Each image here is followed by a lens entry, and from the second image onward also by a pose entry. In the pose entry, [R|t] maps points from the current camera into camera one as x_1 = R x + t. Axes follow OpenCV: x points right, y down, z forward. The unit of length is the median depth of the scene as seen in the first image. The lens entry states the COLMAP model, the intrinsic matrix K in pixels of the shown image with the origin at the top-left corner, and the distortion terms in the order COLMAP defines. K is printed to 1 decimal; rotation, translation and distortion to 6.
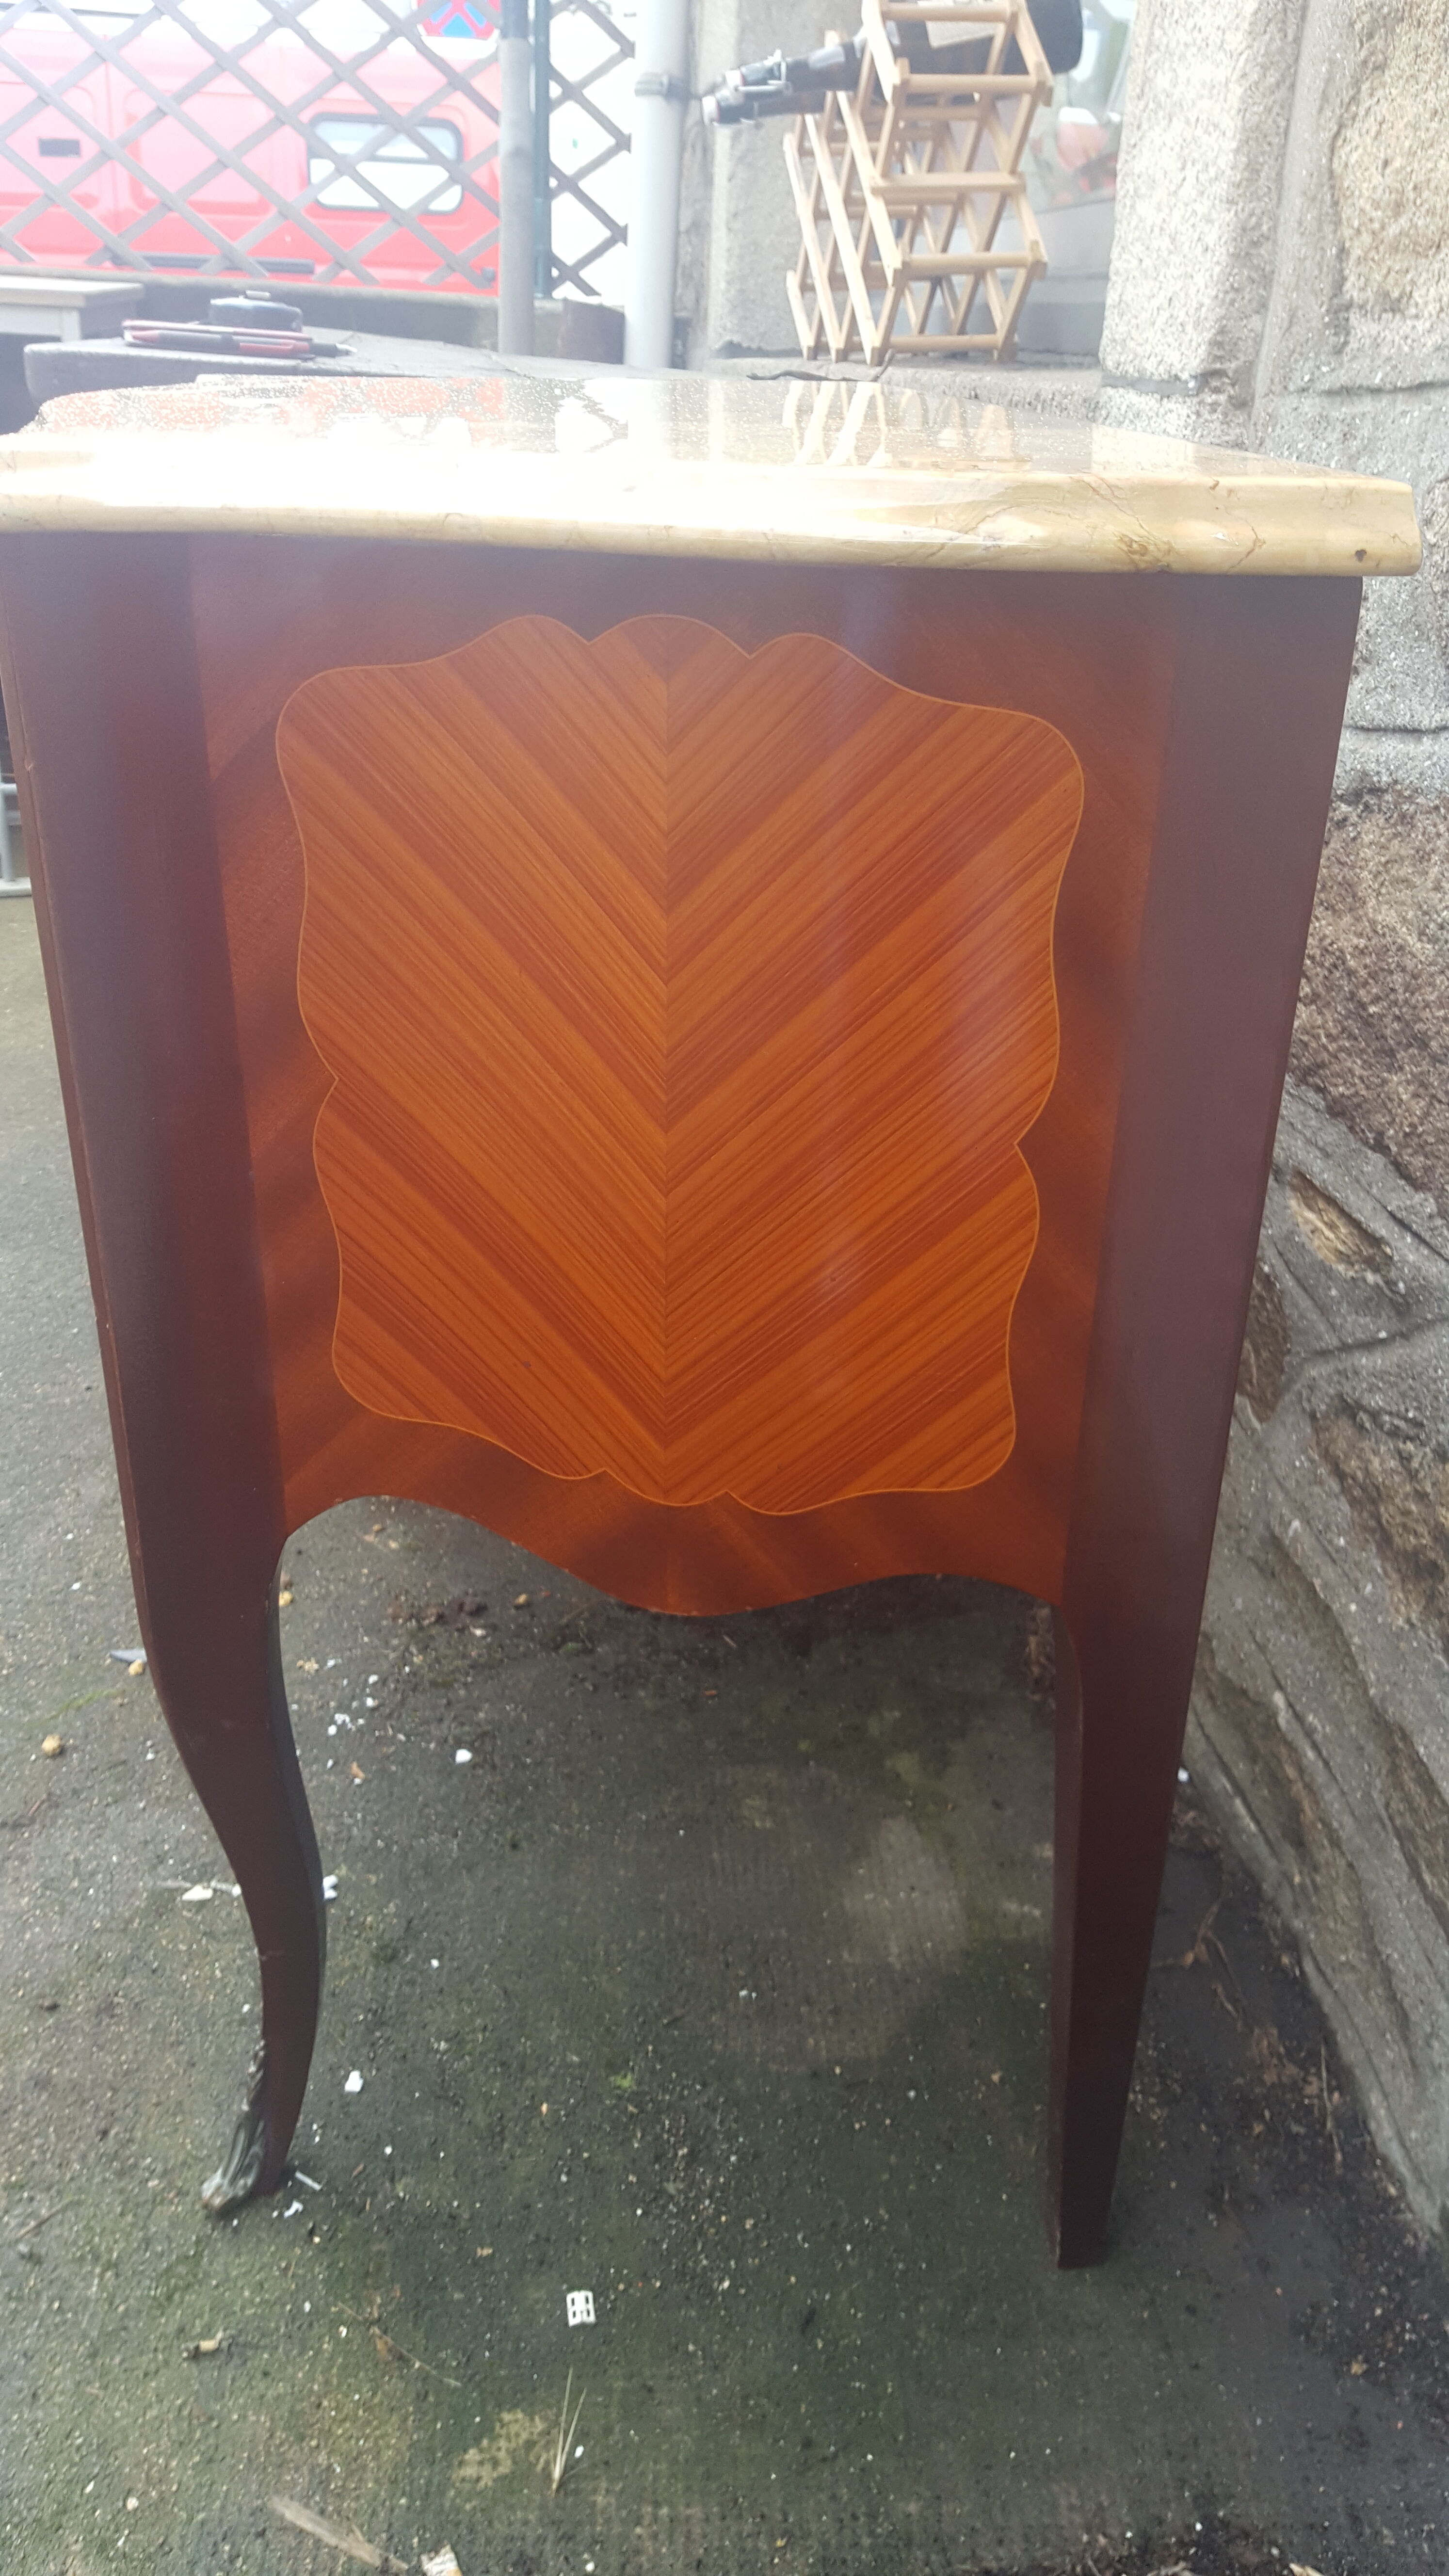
lens RADIAL K [[2069.4, 0, 701.2], [0, 2069.4, 1291.8], [0, 0, 1]] dist [0.058902, -0.107585]
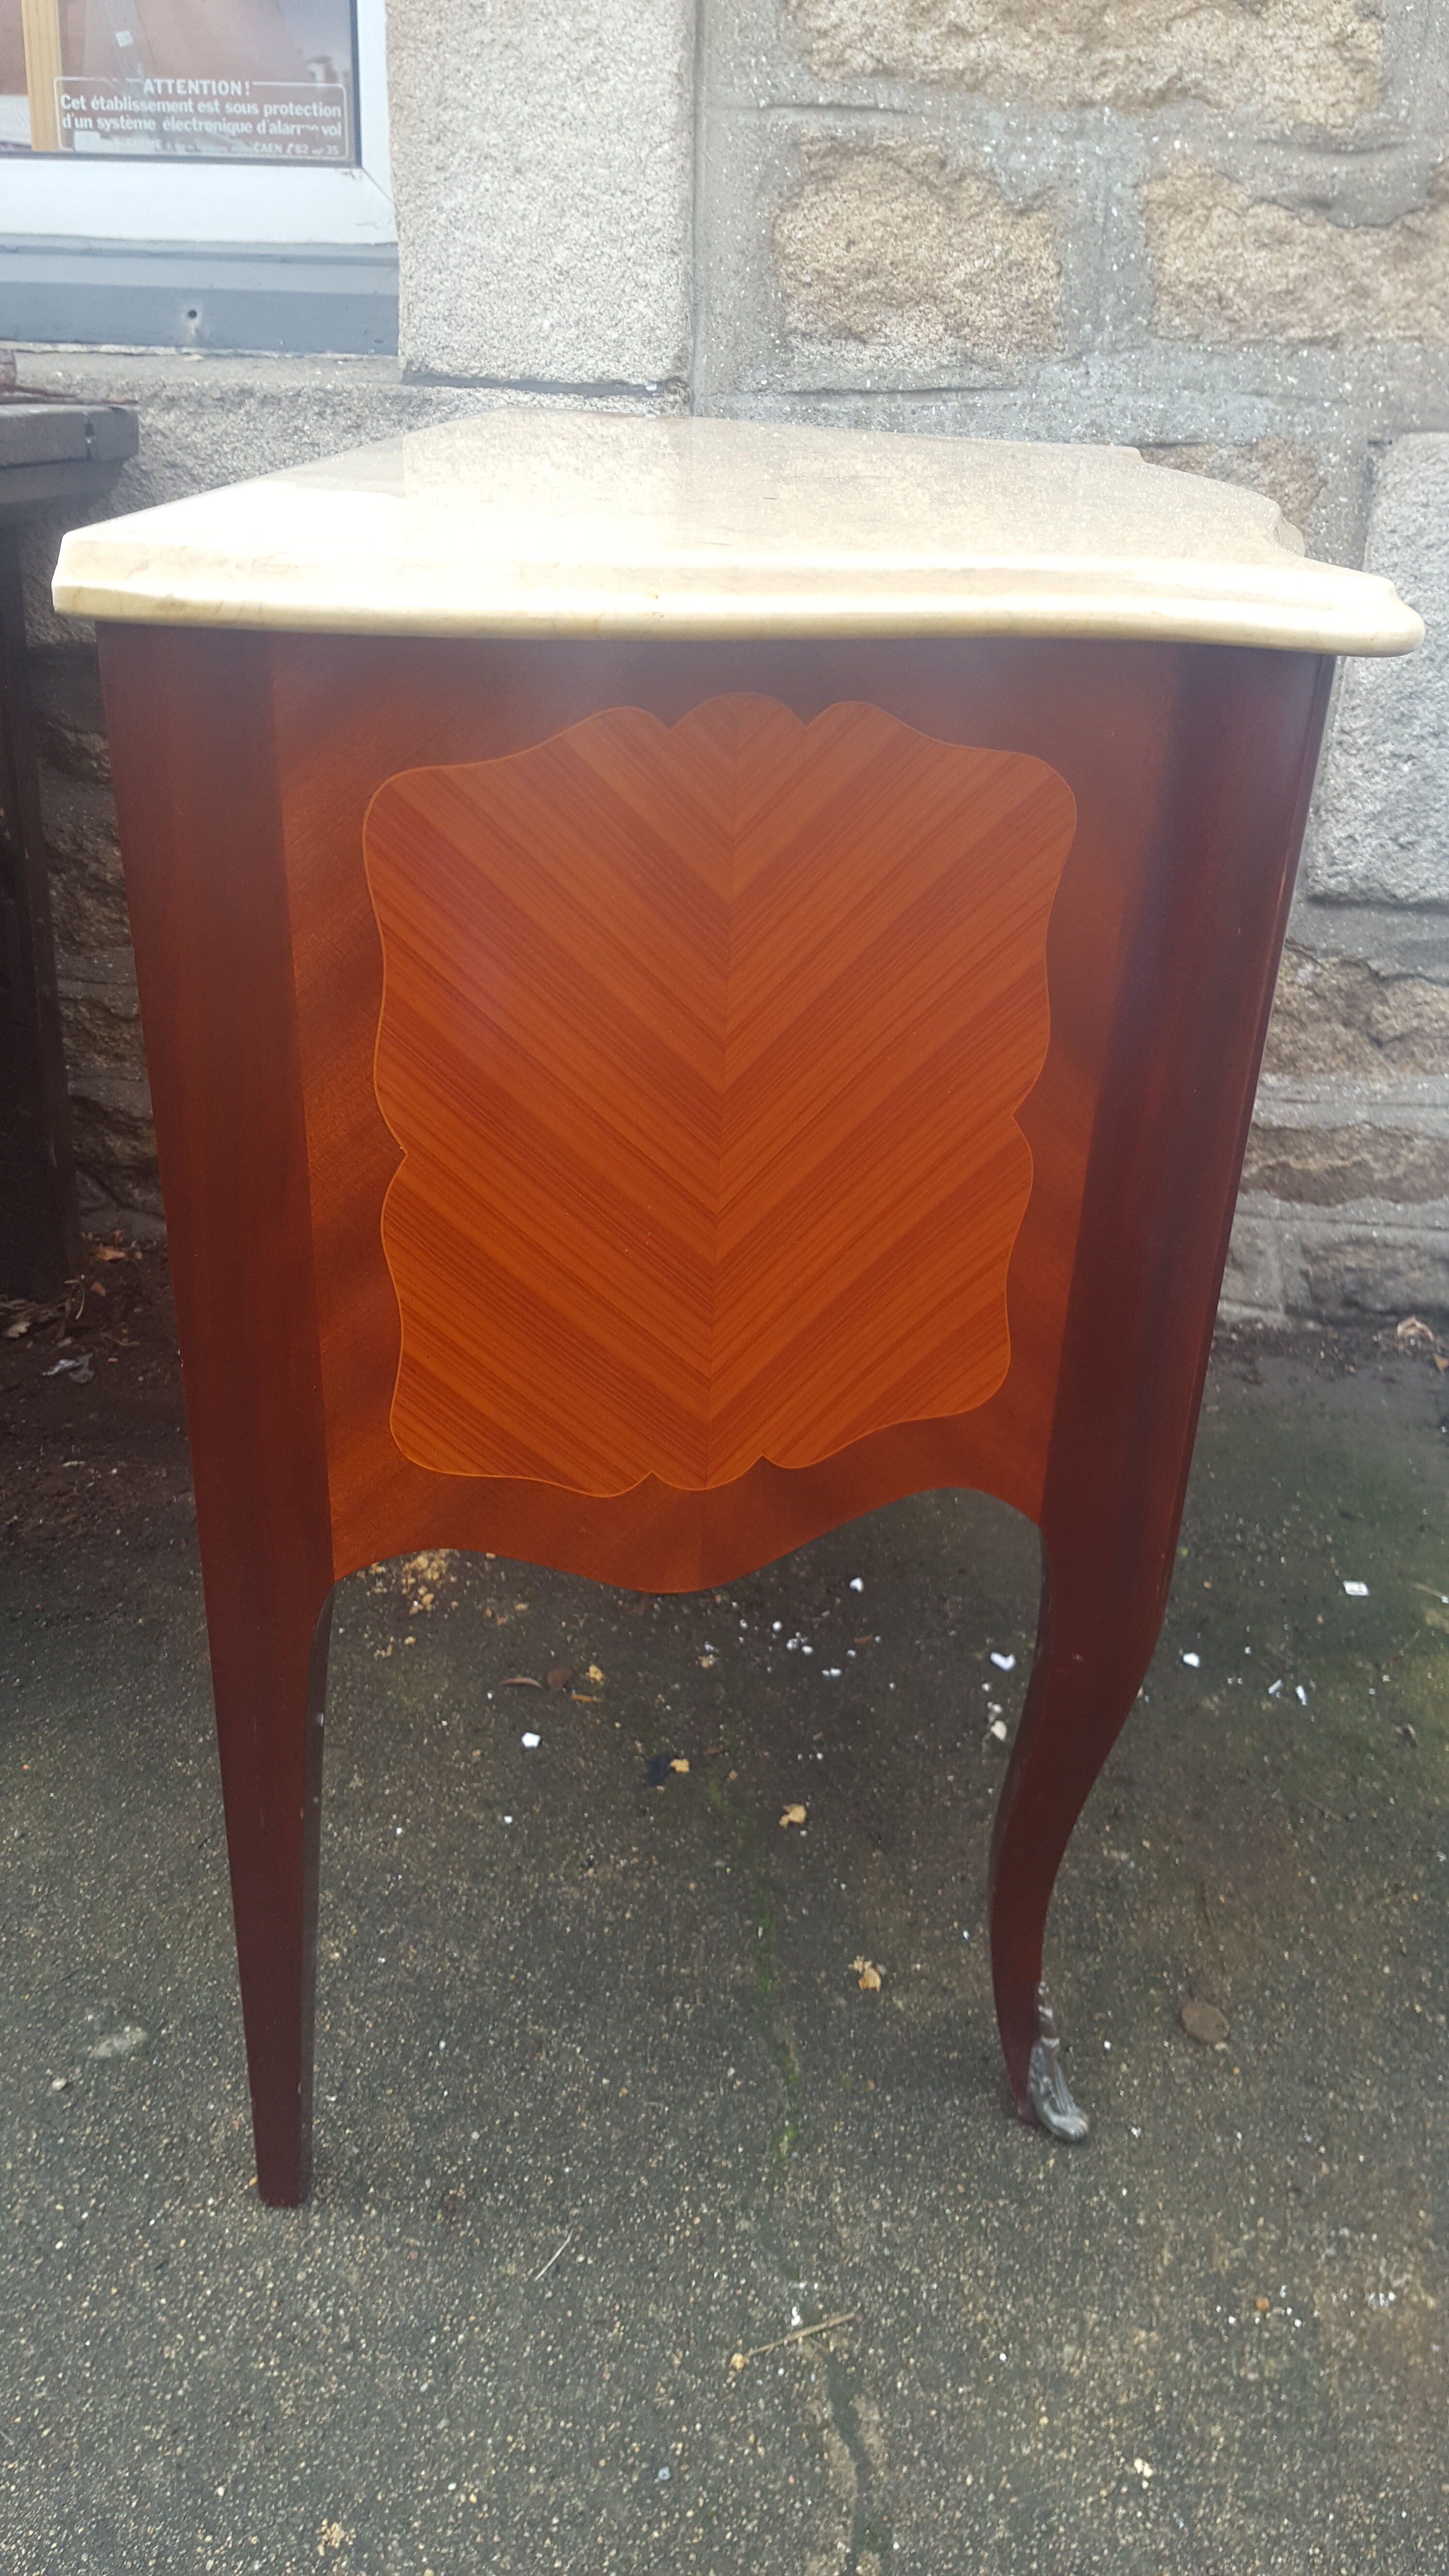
lens RADIAL K [[2069.4, 0, 732.0], [0, 2069.4, 1328.2], [0, 0, 1]] dist [0.058902, -0.107585]
pose [[0.131293, -0.449117, 0.883774, -1.323260], [0.389685, 0.843108, 0.370560, -0.438771], [-0.911541, 0.295741, 0.285709, 0.816511]]
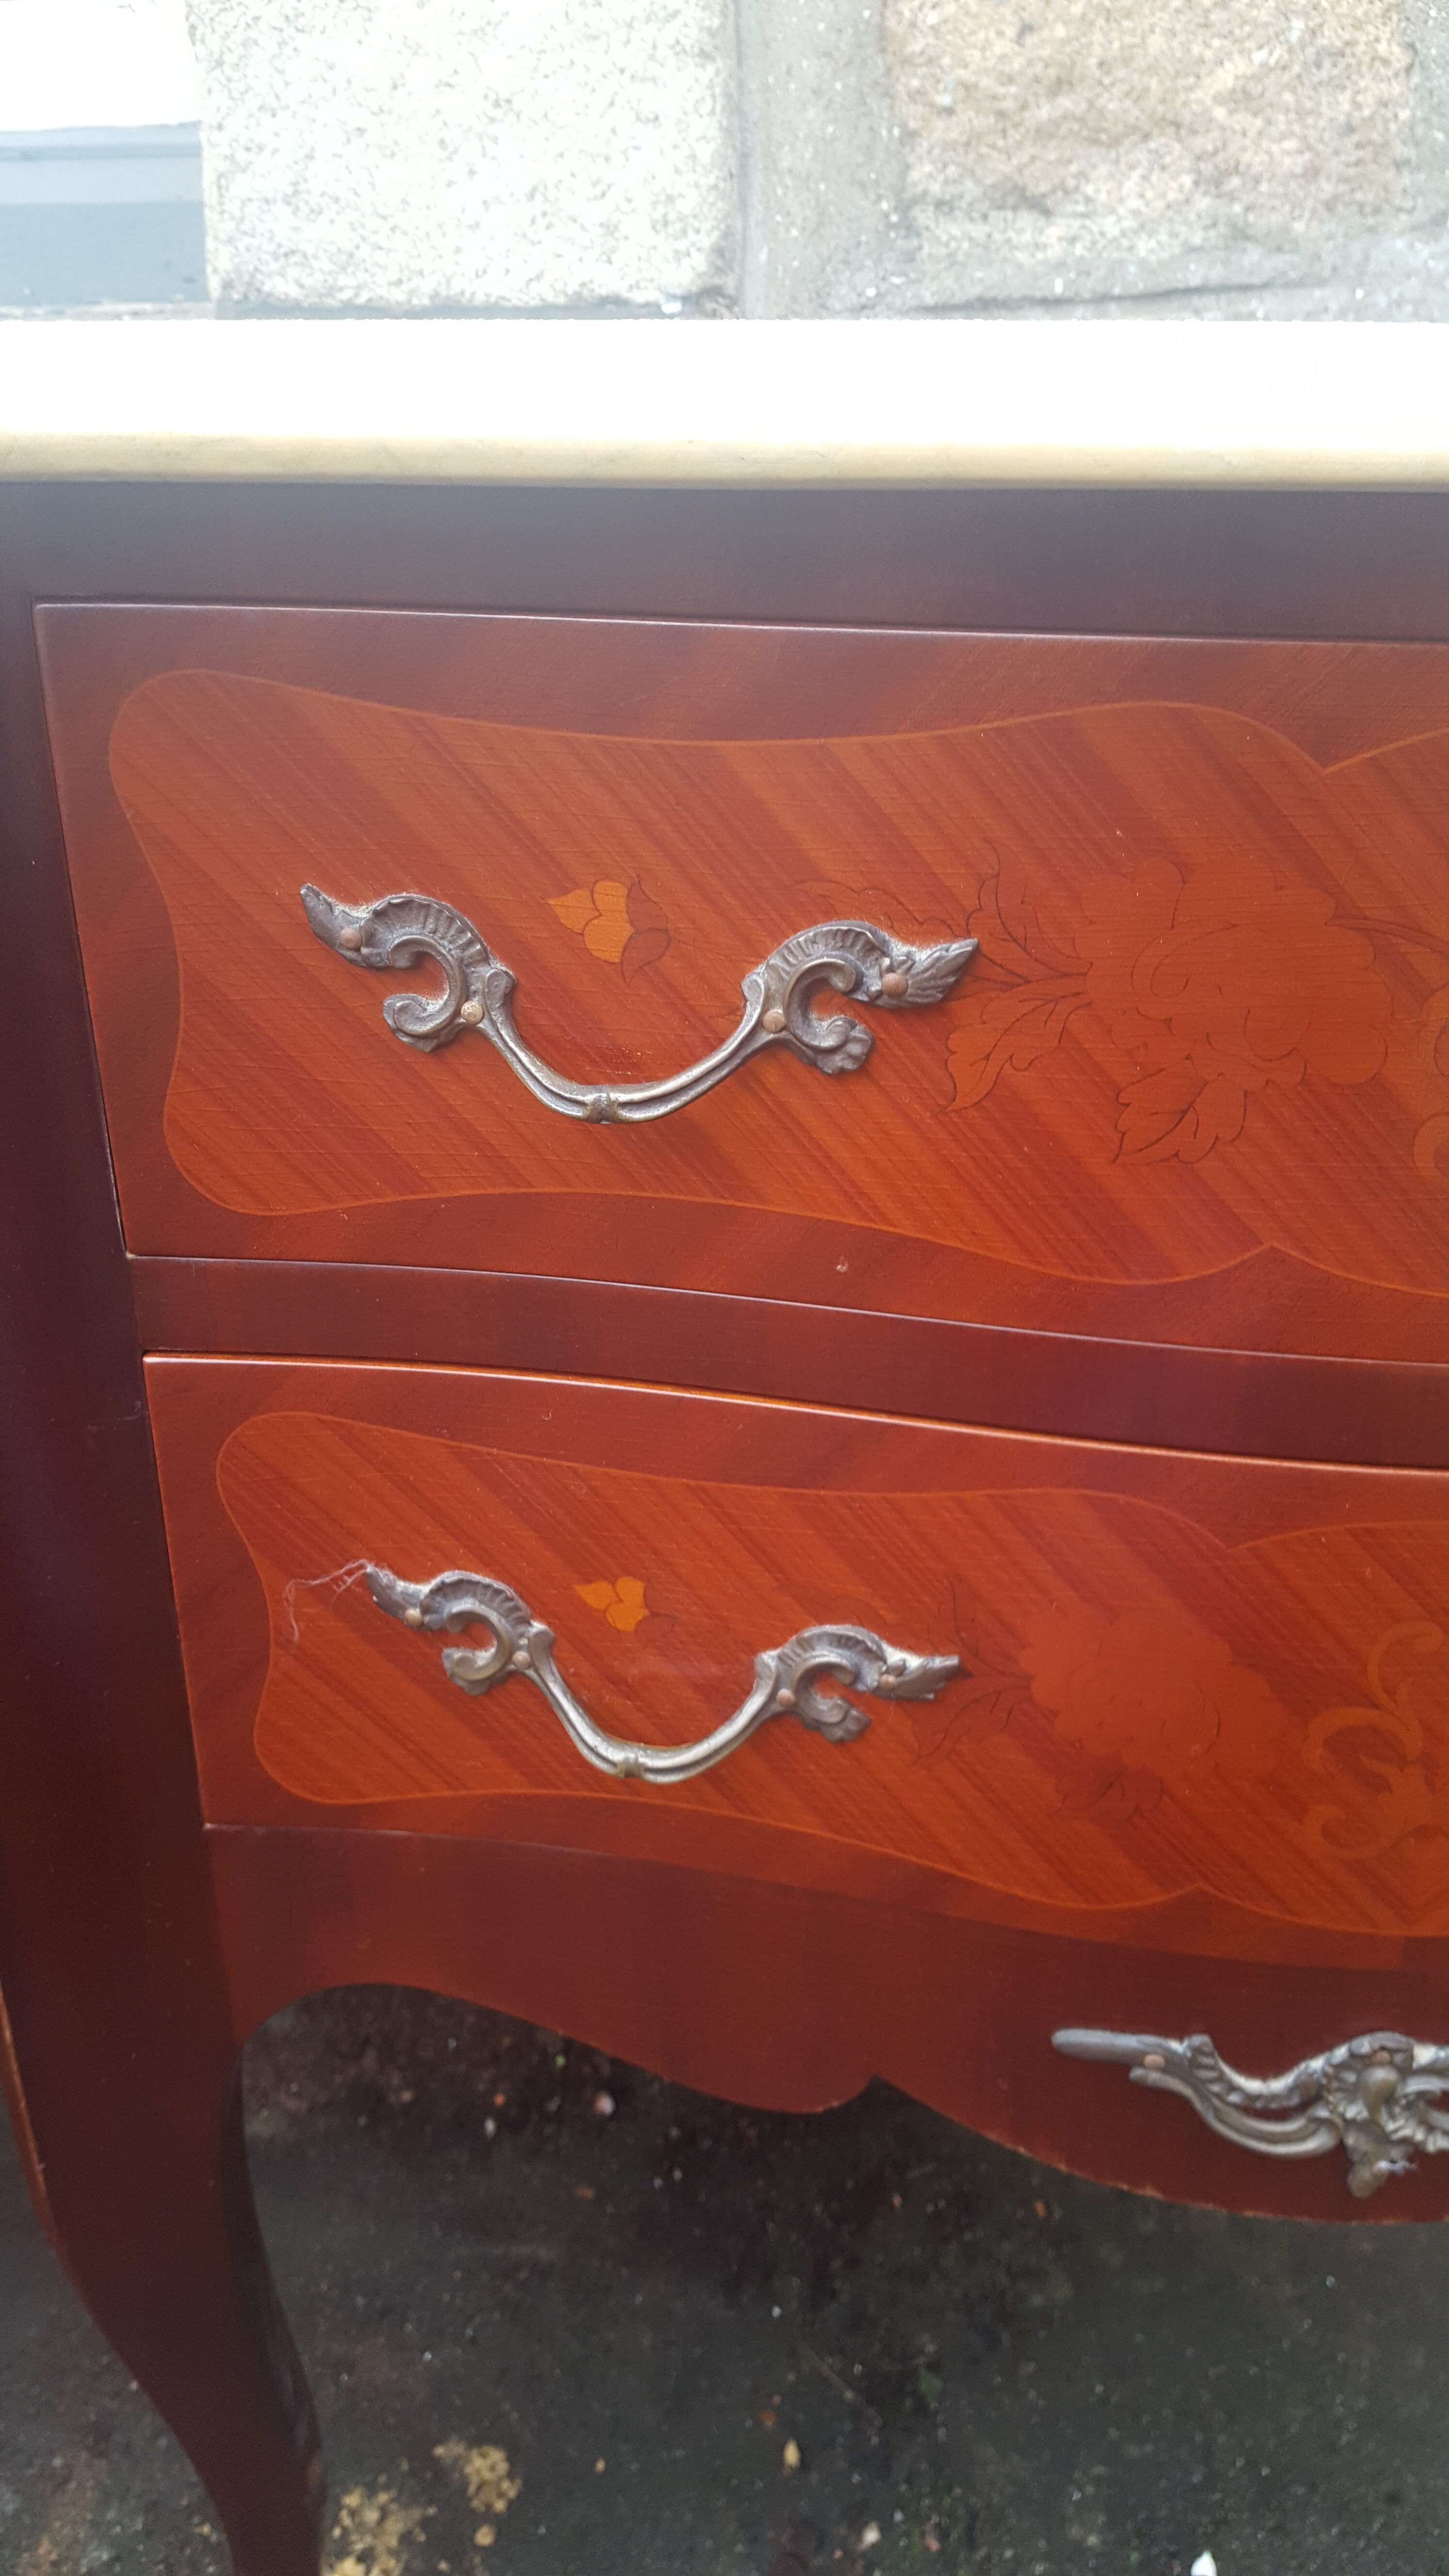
lens RADIAL K [[2069.4, 0, 704.3], [0, 2069.4, 1293.2], [0, 0, 1]] dist [0.058902, -0.107585]
pose [[0.093282, -0.428664, 0.898635, -0.618362], [0.428422, 0.832020, 0.352416, -0.437134], [-0.898751, 0.352121, 0.261262, 1.004216]]
